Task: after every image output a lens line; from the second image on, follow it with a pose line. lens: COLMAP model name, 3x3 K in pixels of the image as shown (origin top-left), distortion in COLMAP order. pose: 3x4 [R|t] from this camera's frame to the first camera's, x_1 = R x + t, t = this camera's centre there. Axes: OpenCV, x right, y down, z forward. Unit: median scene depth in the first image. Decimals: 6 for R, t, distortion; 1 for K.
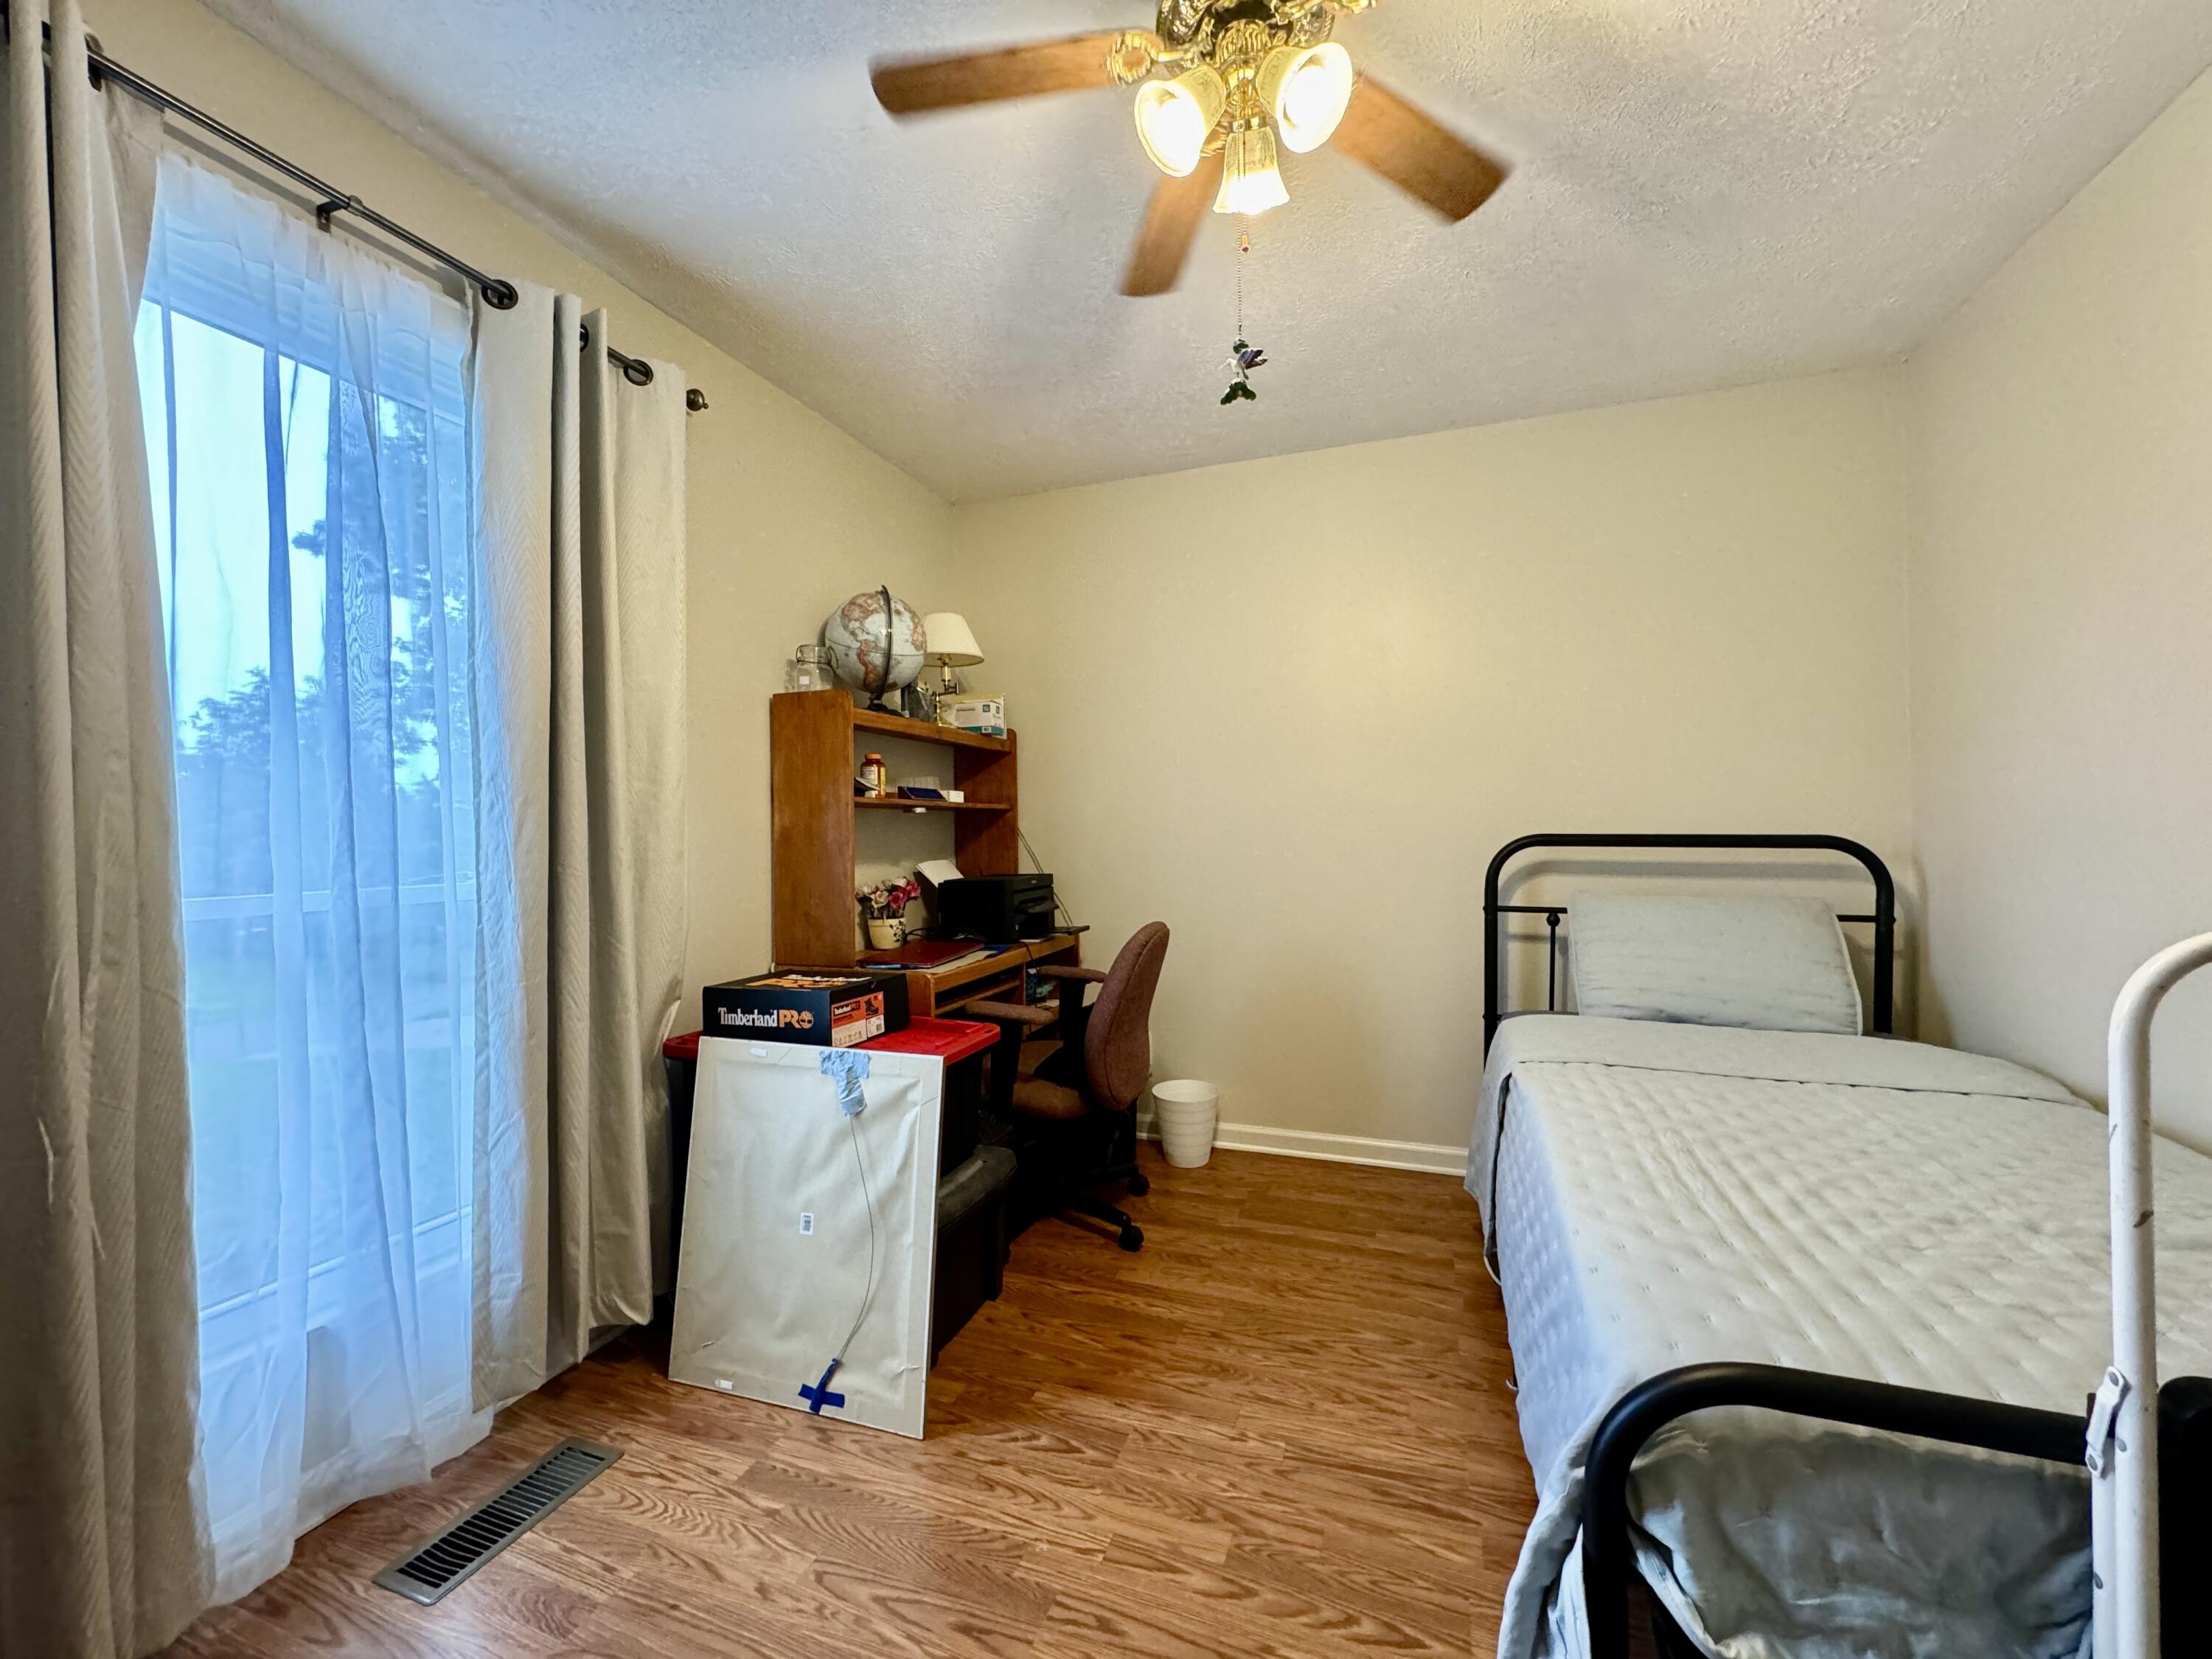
lens RADIAL K [[881.1, 0, 1106.0], [0, 881.1, 829.5], [0, 0, 1]] dist [-0.003455, 0.000304]
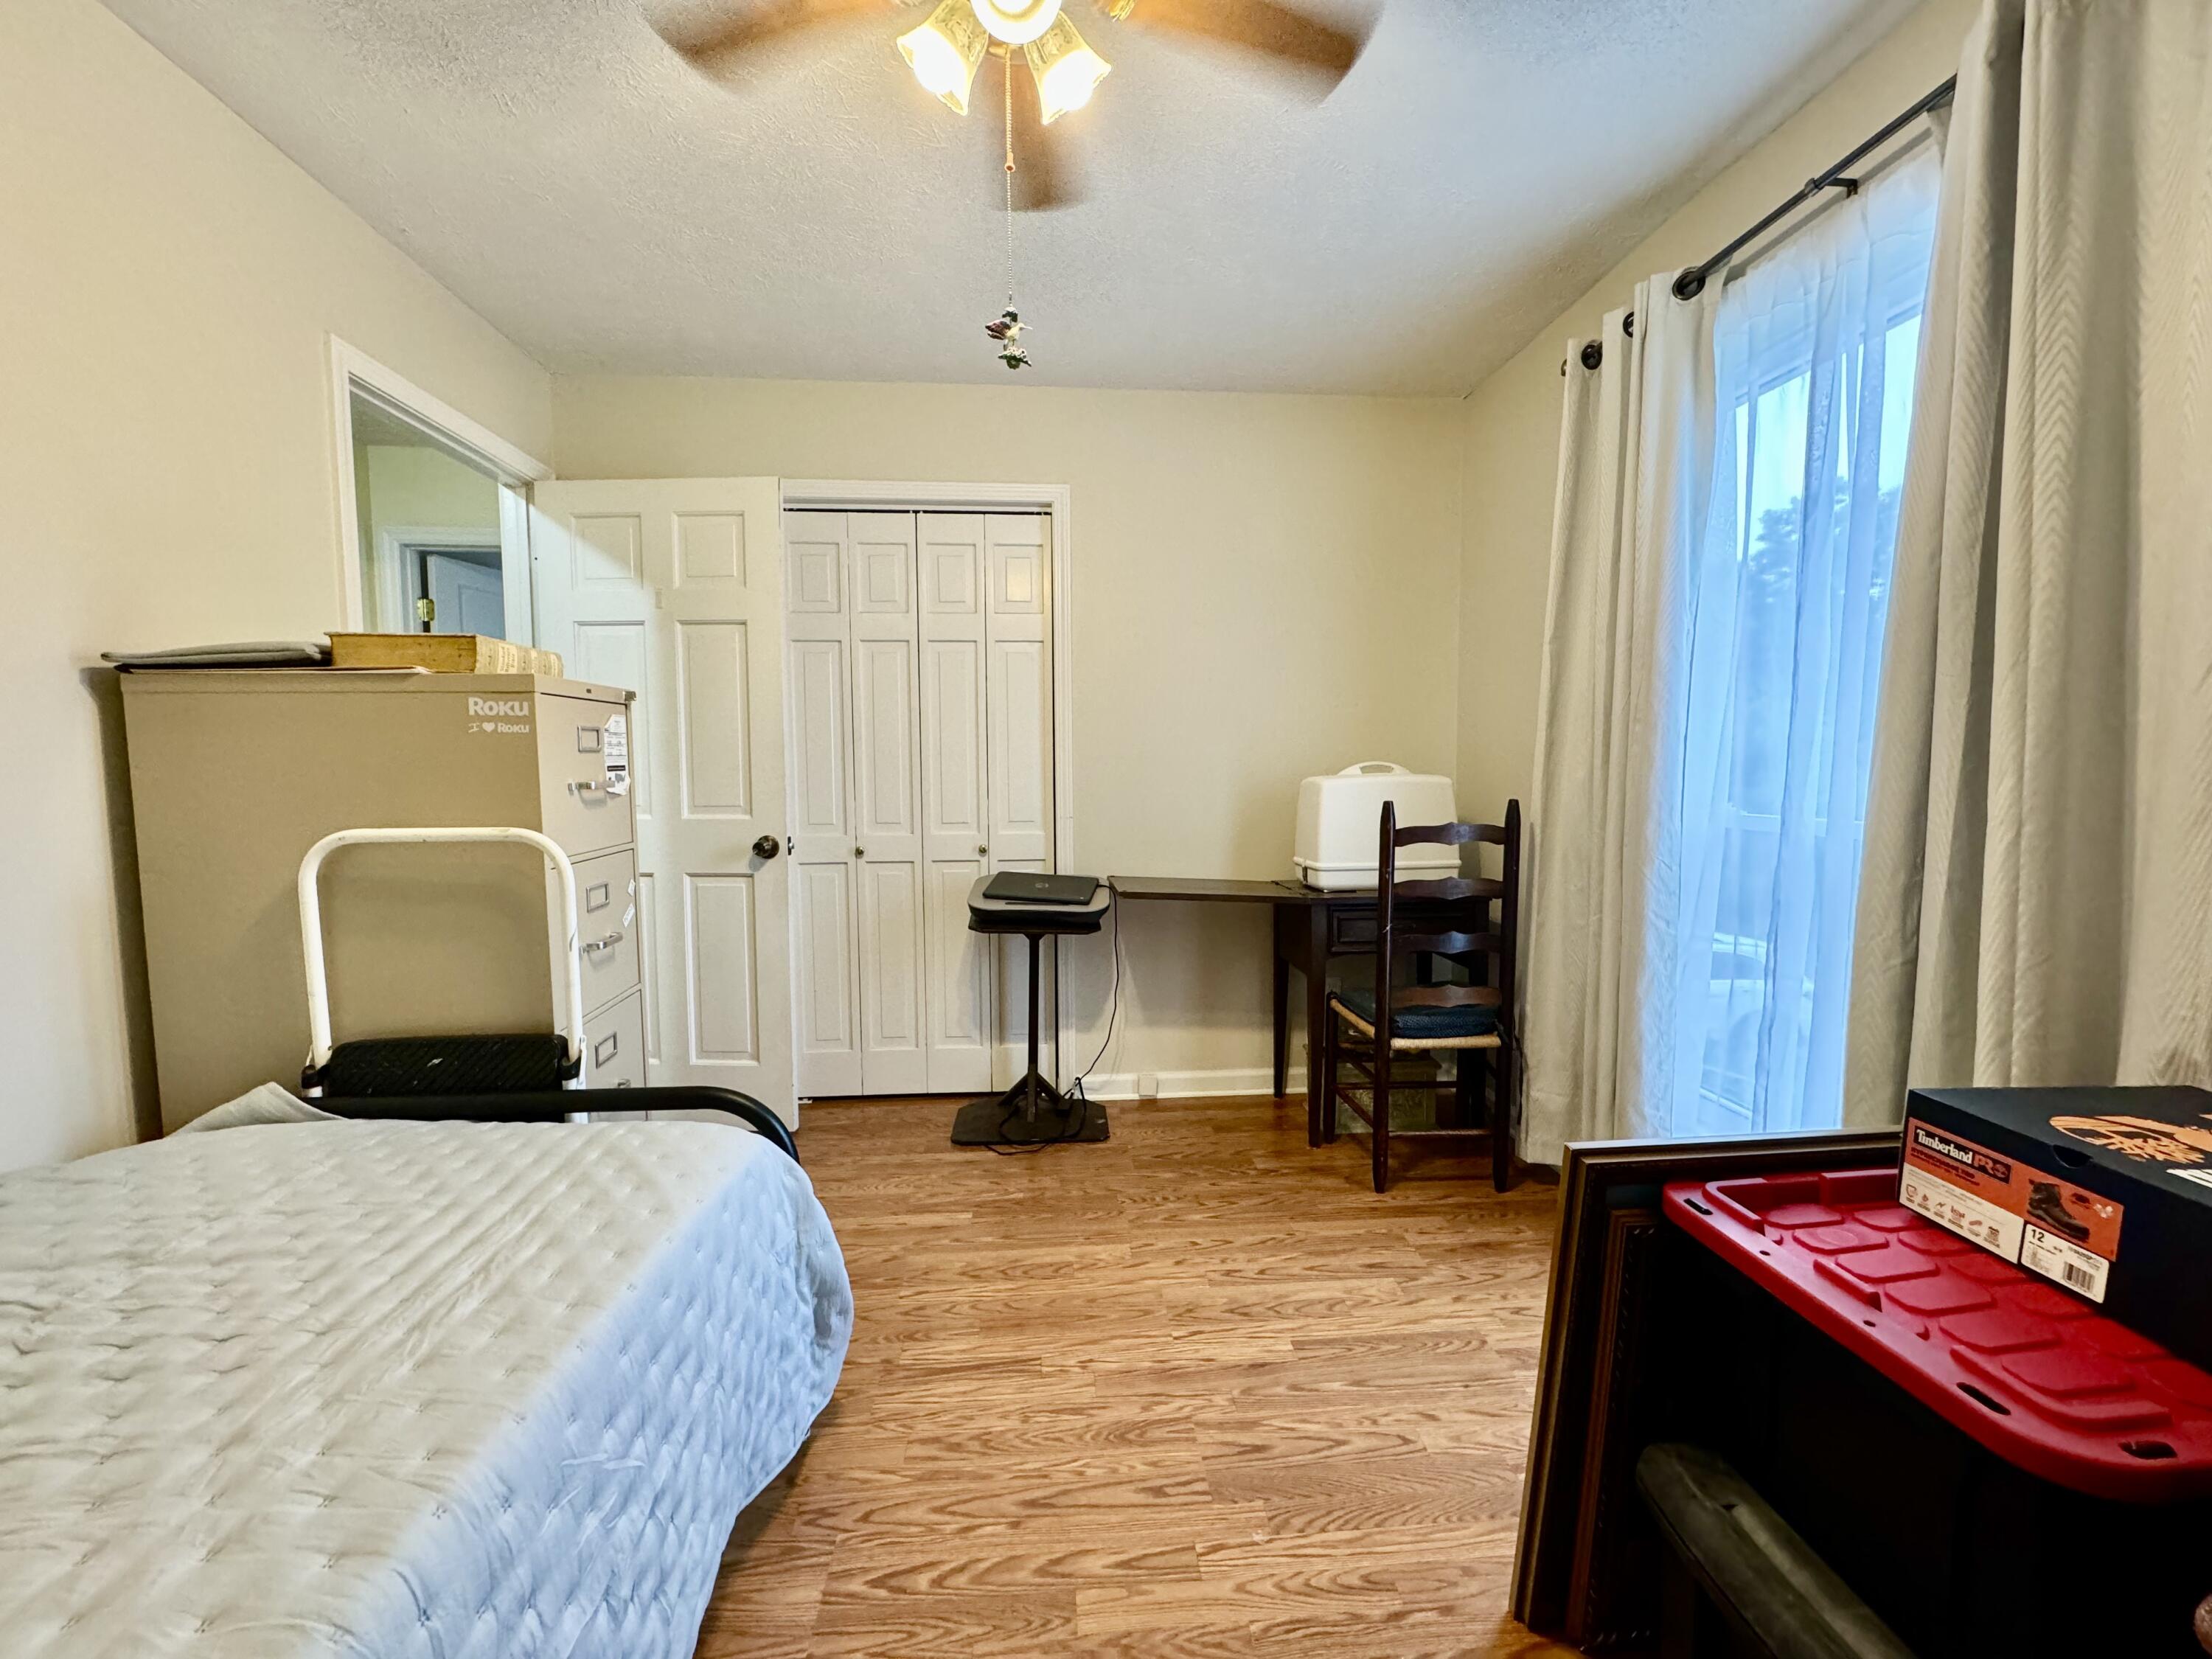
lens RADIAL K [[881.1, 0, 1106.0], [0, 881.1, 829.5], [0, 0, 1]] dist [-0.003455, 0.000304]
pose [[-0.908817, 0.042818, -0.414993, 0.434074], [0.013656, 0.997239, 0.072986, -0.013664], [0.416972, 0.060663, -0.906893, 1.731626]]
